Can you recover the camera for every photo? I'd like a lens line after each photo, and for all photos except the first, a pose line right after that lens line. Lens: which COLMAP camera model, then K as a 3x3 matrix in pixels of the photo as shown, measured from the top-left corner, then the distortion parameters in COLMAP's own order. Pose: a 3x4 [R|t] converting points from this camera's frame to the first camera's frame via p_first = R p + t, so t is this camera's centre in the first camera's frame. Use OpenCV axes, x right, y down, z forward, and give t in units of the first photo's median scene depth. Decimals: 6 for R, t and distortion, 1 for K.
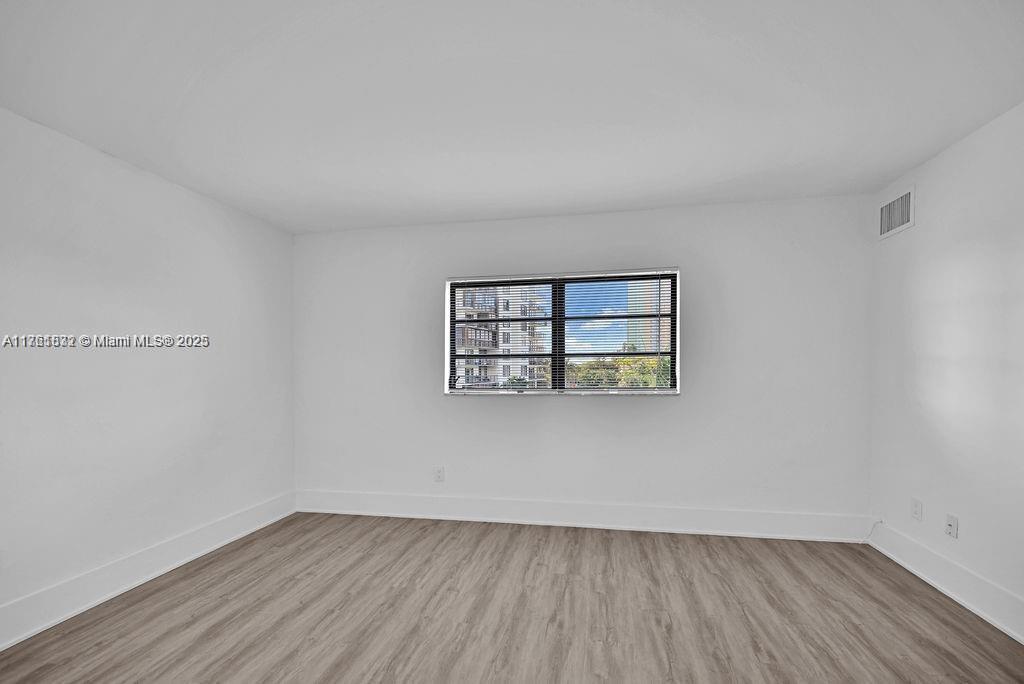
lens RADIAL K [[442.6, 0, 539.4], [0, 442.6, 398.8], [0, 0, 1]] dist [0.002253, 0.000719]
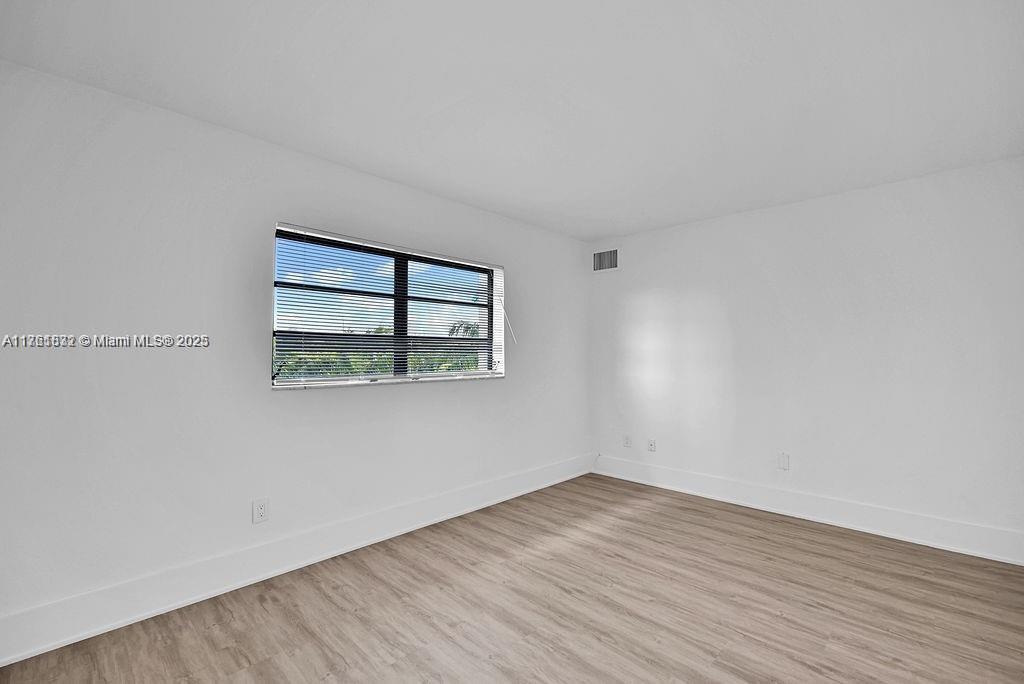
lens RADIAL K [[442.6, 0, 540.8], [0, 442.6, 359.7], [0, 0, 1]] dist [0.002253, 0.000719]
pose [[0.542572, -0.000298, 0.840009, -0.636063], [0.048902, 0.998315, -0.031232, -0.014883], [-0.838584, 0.058024, 0.541673, 0.323623]]
